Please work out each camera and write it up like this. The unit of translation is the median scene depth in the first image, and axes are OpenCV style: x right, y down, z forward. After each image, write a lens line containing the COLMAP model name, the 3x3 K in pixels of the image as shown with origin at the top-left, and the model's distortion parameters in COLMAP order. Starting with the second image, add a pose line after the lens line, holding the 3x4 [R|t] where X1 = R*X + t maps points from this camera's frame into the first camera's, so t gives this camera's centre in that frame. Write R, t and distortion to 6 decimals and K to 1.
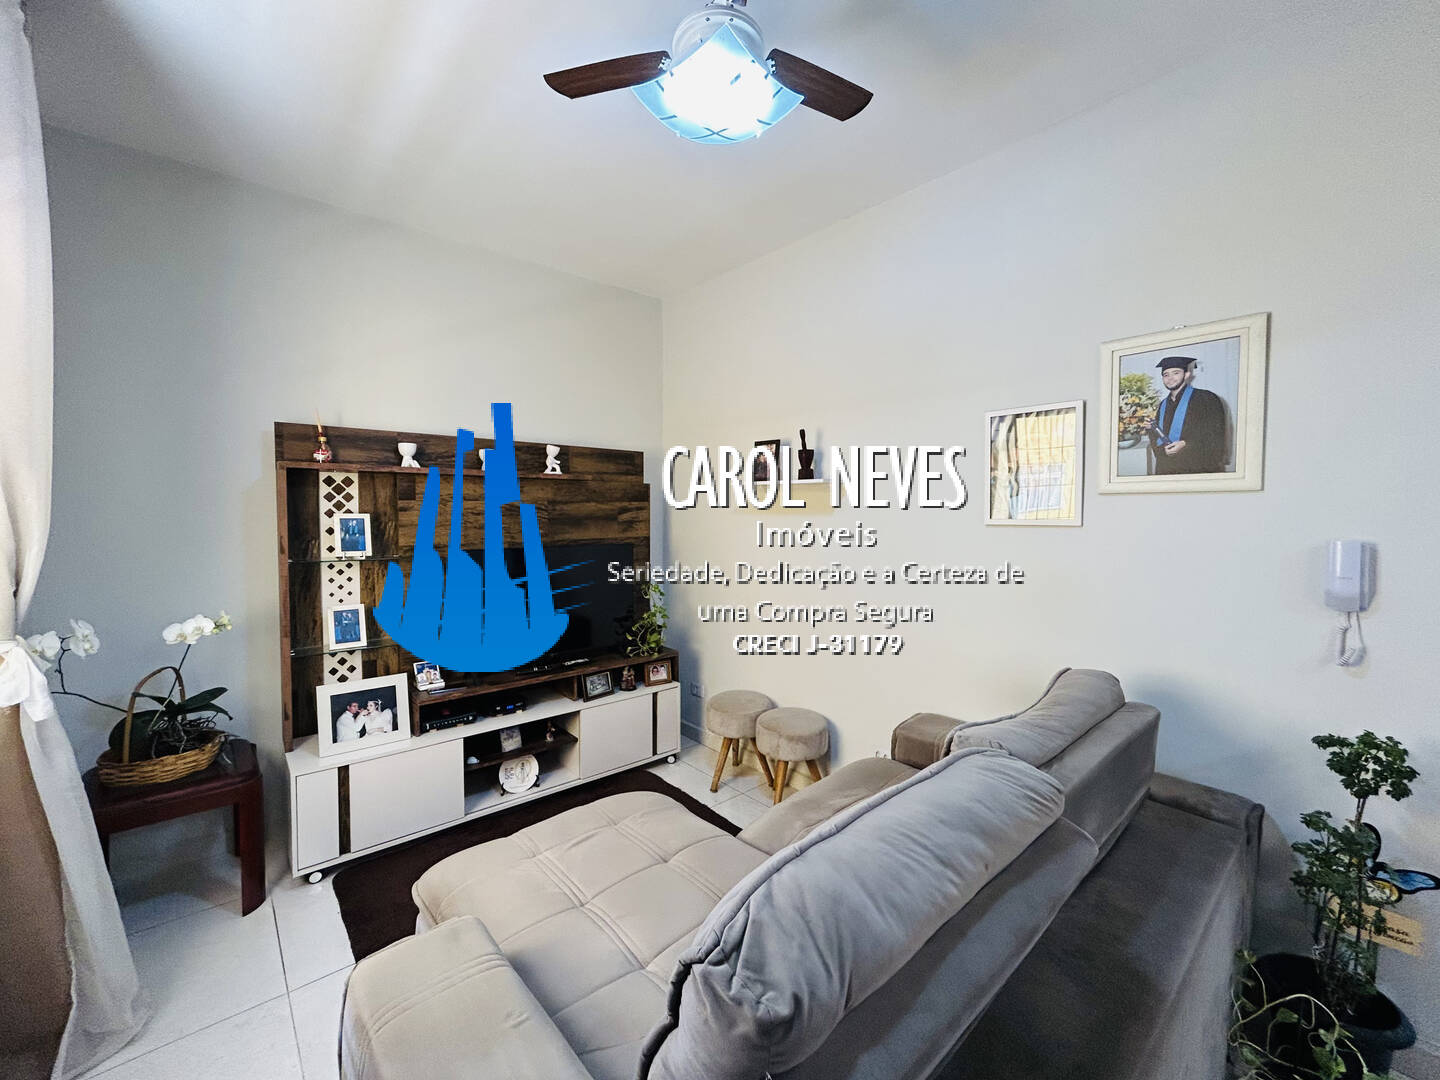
lens RADIAL K [[586.9, 0, 714.9], [0, 586.9, 534.8], [0, 0, 1]] dist [-0.000301, 0.000999]
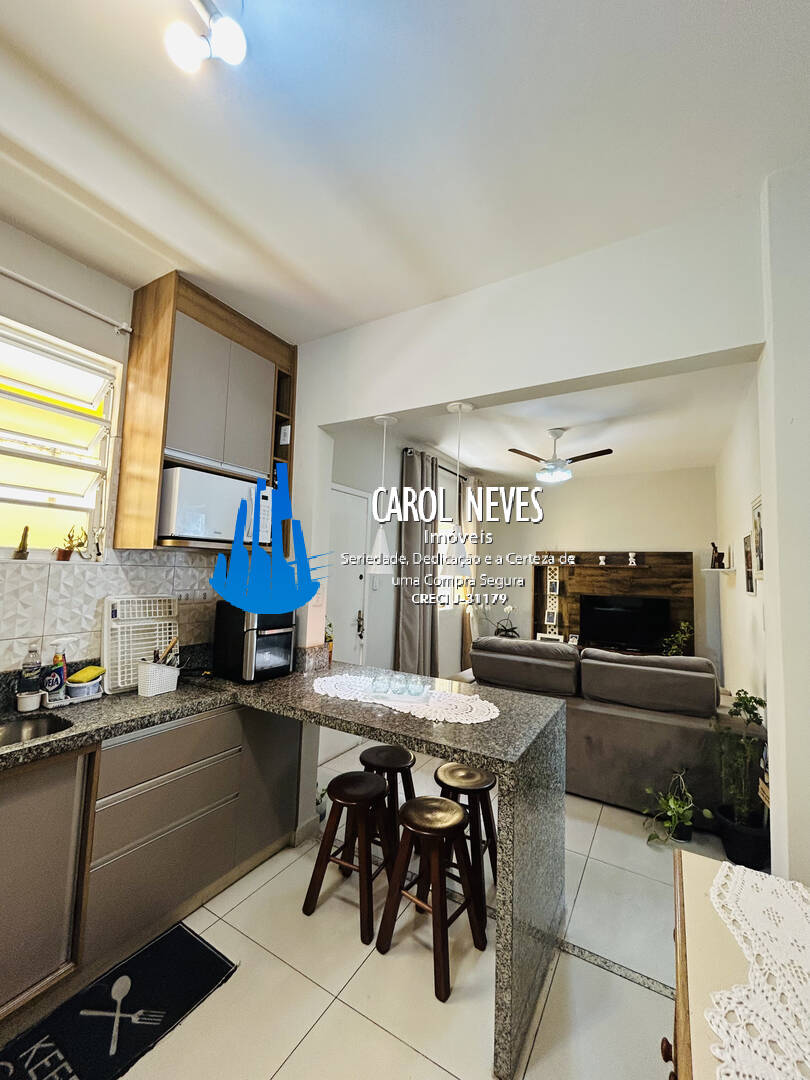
lens RADIAL K [[440.1, 0, 410.2], [0, 440.1, 536.3], [0, 0, 1]] dist [-0.000301, 0.000999]
pose [[0.310807, -0.066535, -0.948141, 1.264876], [-0.066242, 0.993605, -0.091440, -0.002297], [0.948162, 0.091227, 0.304412, -0.400753]]
